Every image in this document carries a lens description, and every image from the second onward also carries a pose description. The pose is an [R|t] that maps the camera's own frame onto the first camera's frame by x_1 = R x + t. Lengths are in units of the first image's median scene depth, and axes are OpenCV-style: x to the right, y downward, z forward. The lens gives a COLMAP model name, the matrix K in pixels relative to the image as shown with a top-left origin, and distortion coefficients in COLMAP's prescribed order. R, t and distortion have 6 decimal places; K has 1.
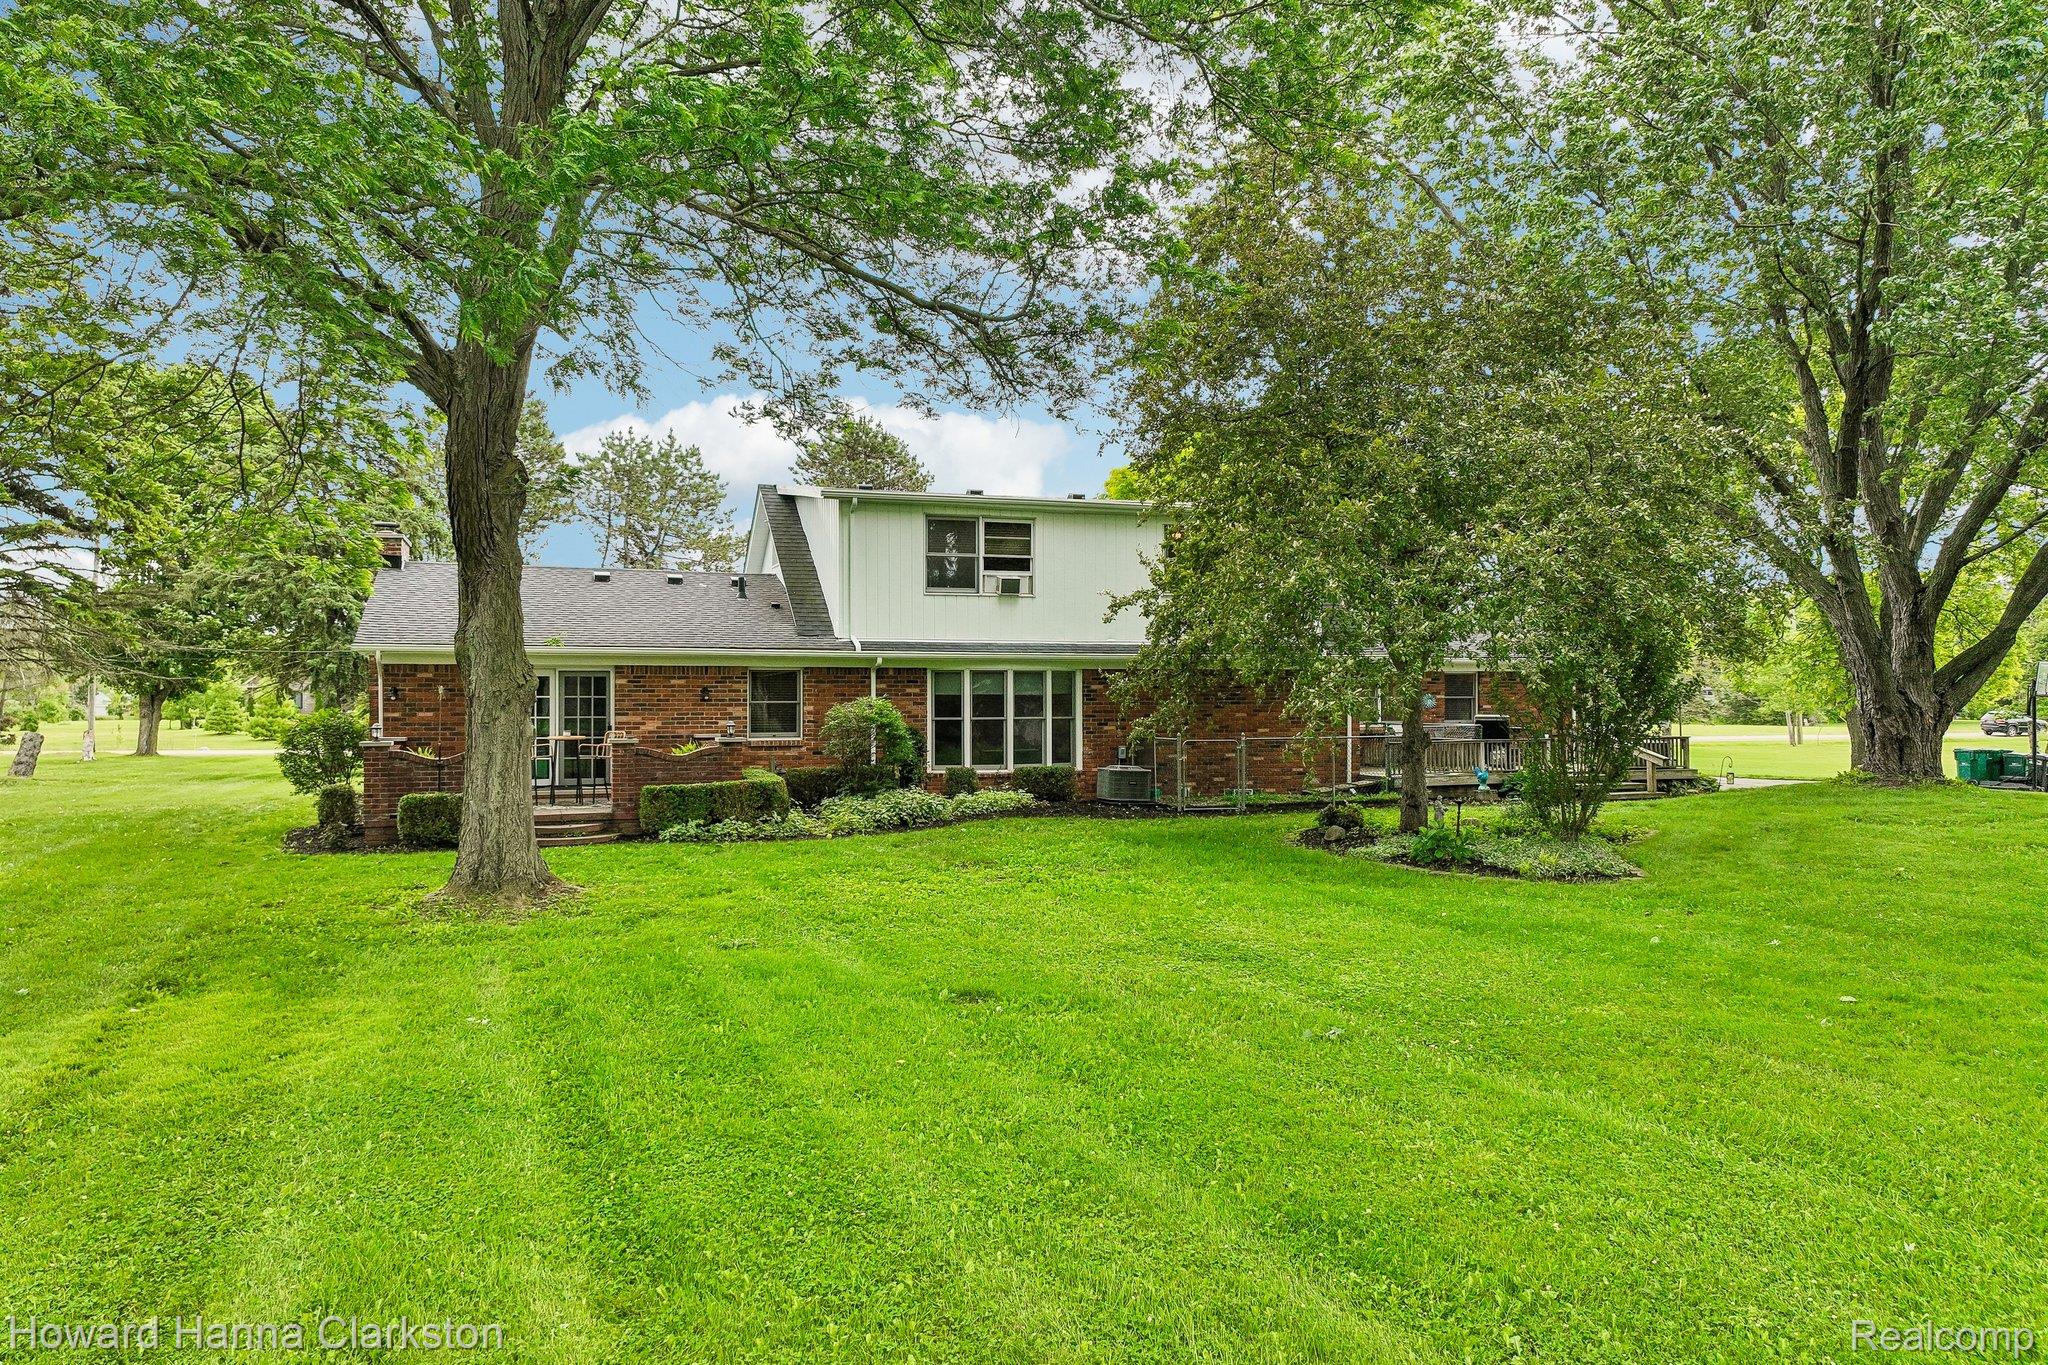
lens RADIAL K [[1438.4, 0, 1025.0], [0, 1438.4, 686.3], [0, 0, 1]] dist [0.009262, 0.001032]
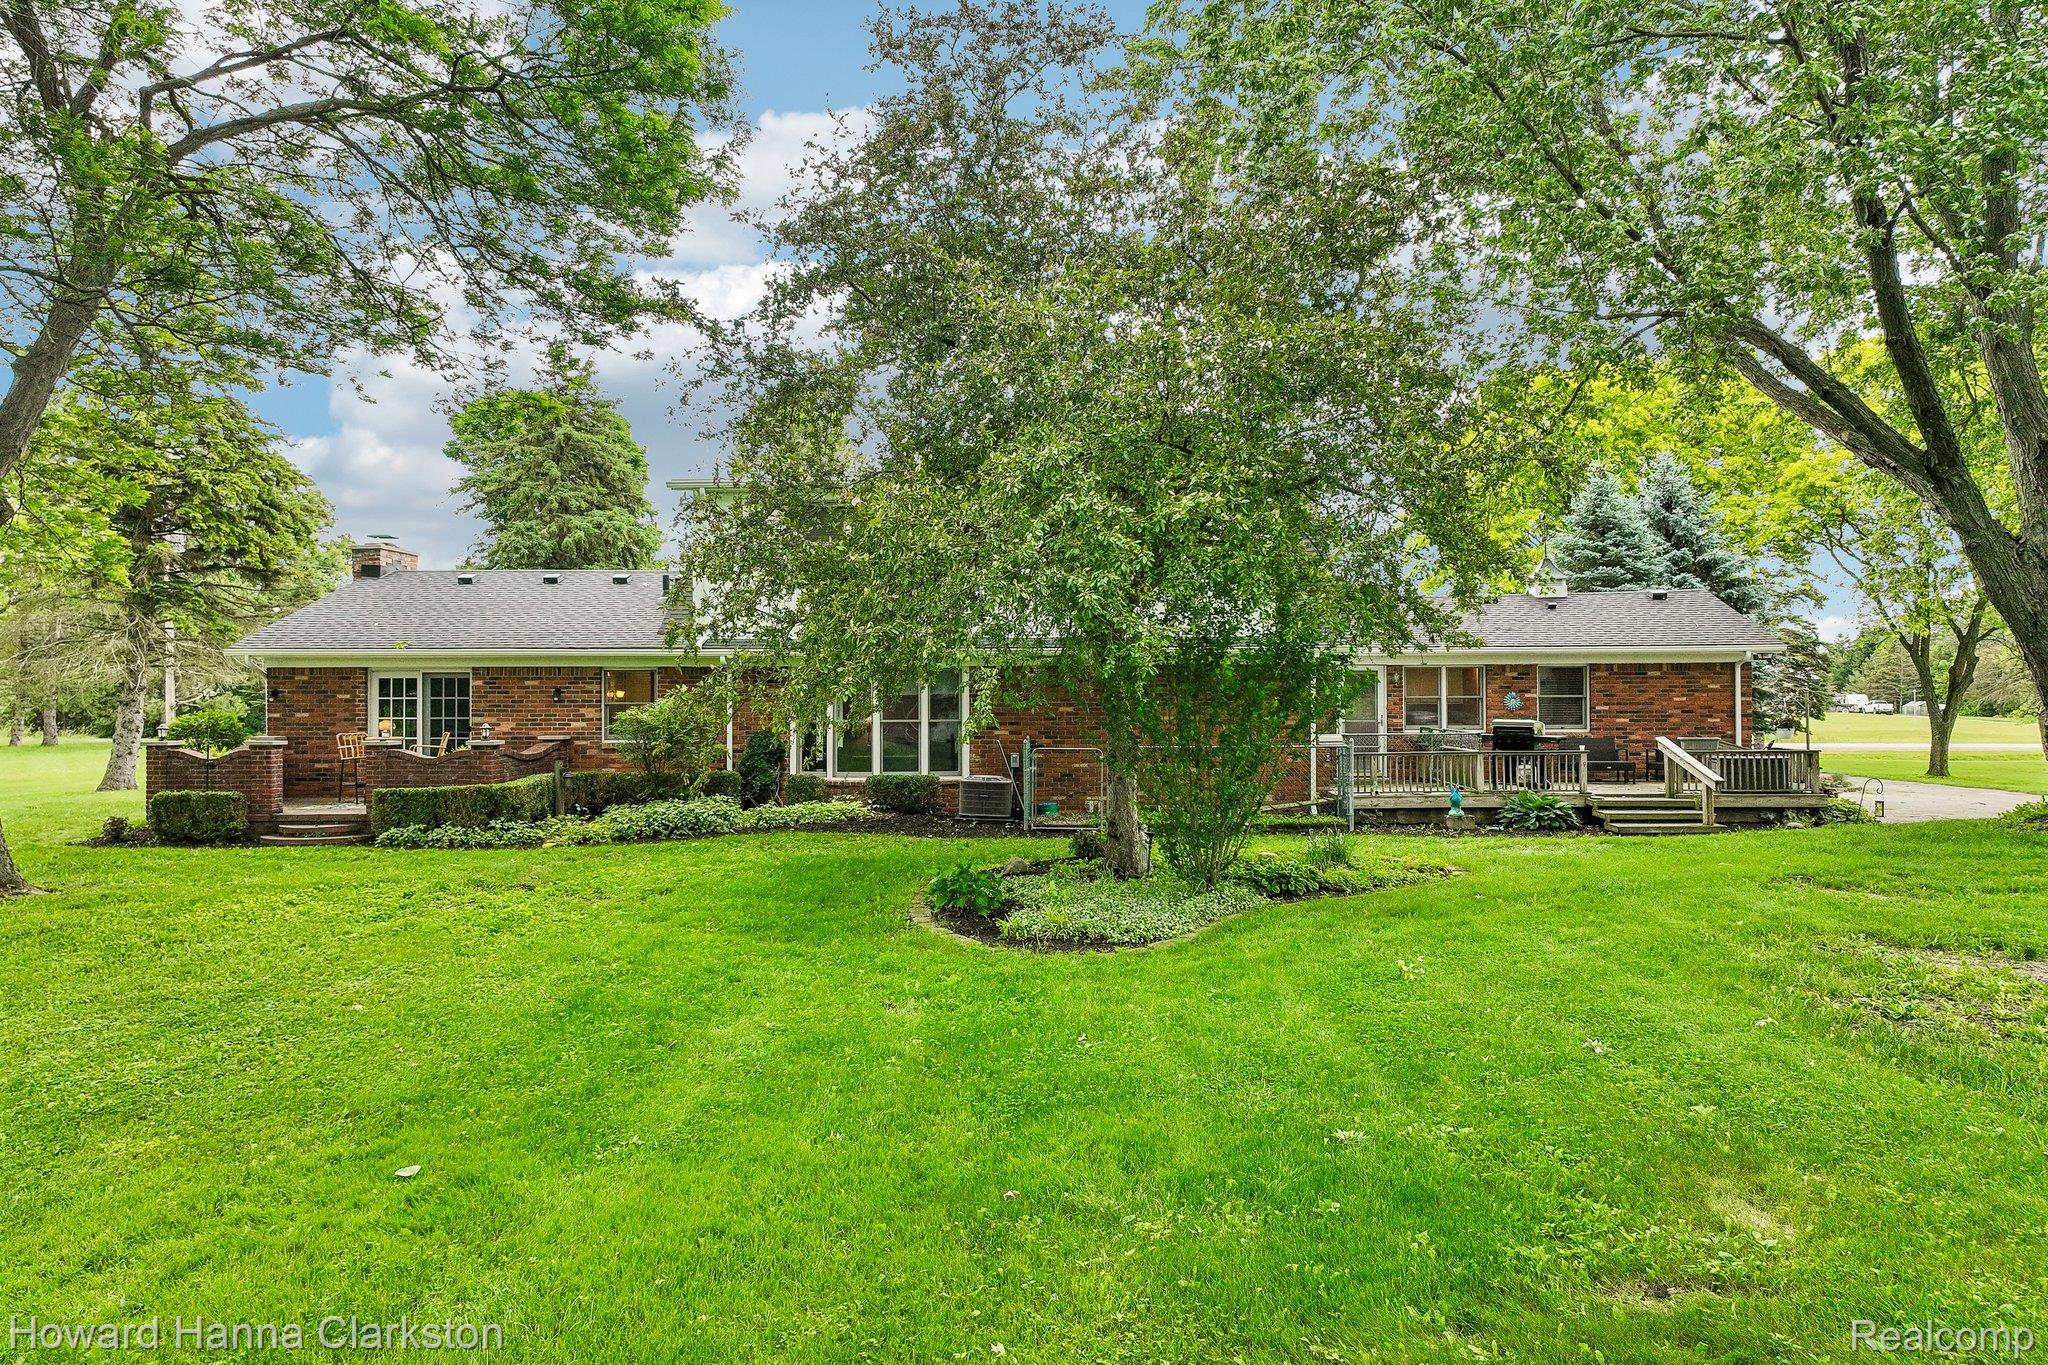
lens RADIAL K [[1438.4, 0, 1023.8], [0, 1438.4, 681.1], [0, 0, 1]] dist [0.009262, 0.001032]
pose [[0.931922, -0.005816, -0.362612, 0.429889], [0.003975, 0.999975, -0.005823, 0.002834], [0.362637, 0.003985, 0.931922, 0.203259]]
